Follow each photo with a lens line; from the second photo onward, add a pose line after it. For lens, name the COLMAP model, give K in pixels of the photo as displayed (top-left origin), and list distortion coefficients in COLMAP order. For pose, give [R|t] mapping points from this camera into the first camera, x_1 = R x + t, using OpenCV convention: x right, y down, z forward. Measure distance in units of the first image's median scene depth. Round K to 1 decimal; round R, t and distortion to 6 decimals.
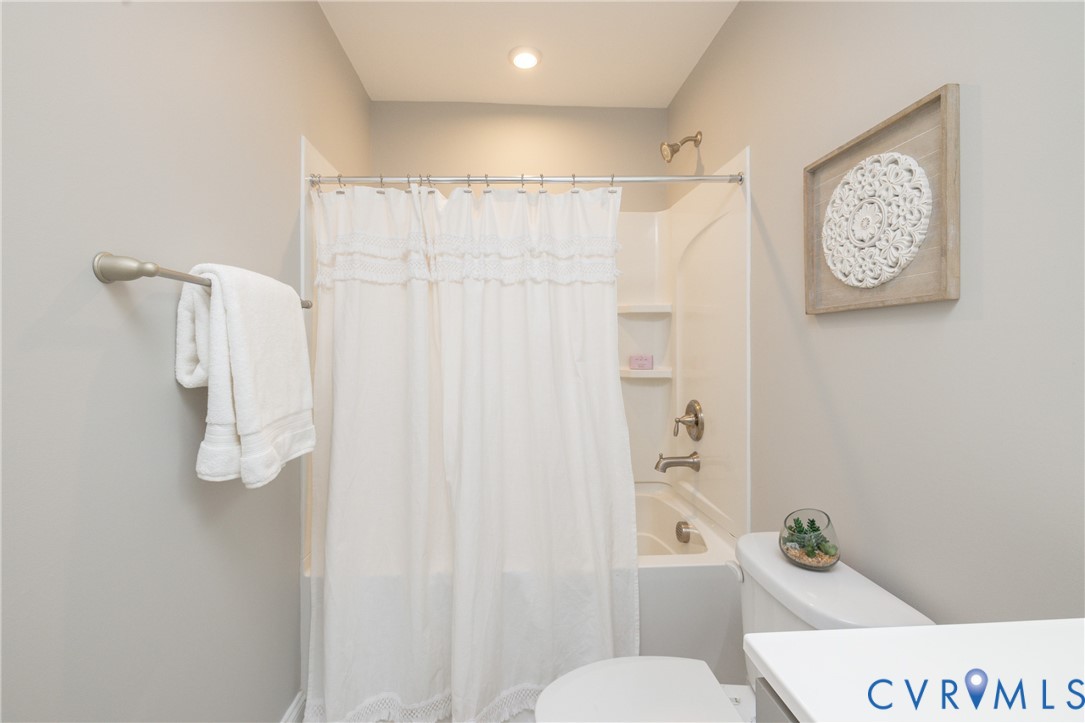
lens RADIAL K [[456.1, 0, 530.0], [0, 456.1, 355.2], [0, 0, 1]] dist [0.001989, 0.000292]
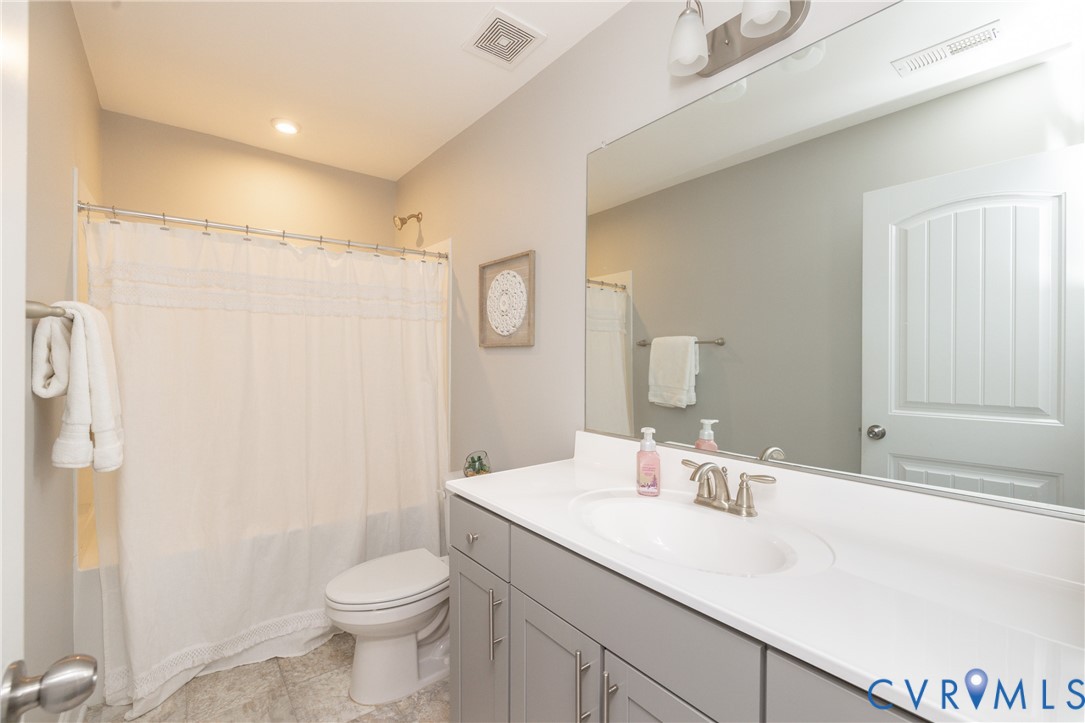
lens RADIAL K [[456.1, 0, 530.0], [0, 456.1, 355.2], [0, 0, 1]] dist [0.001989, 0.000292]
pose [[0.816184, 0.015727, 0.577578, -0.315861], [-0.006365, 0.999814, -0.018229, -0.027430], [-0.577757, 0.011202, 0.816132, -0.682058]]
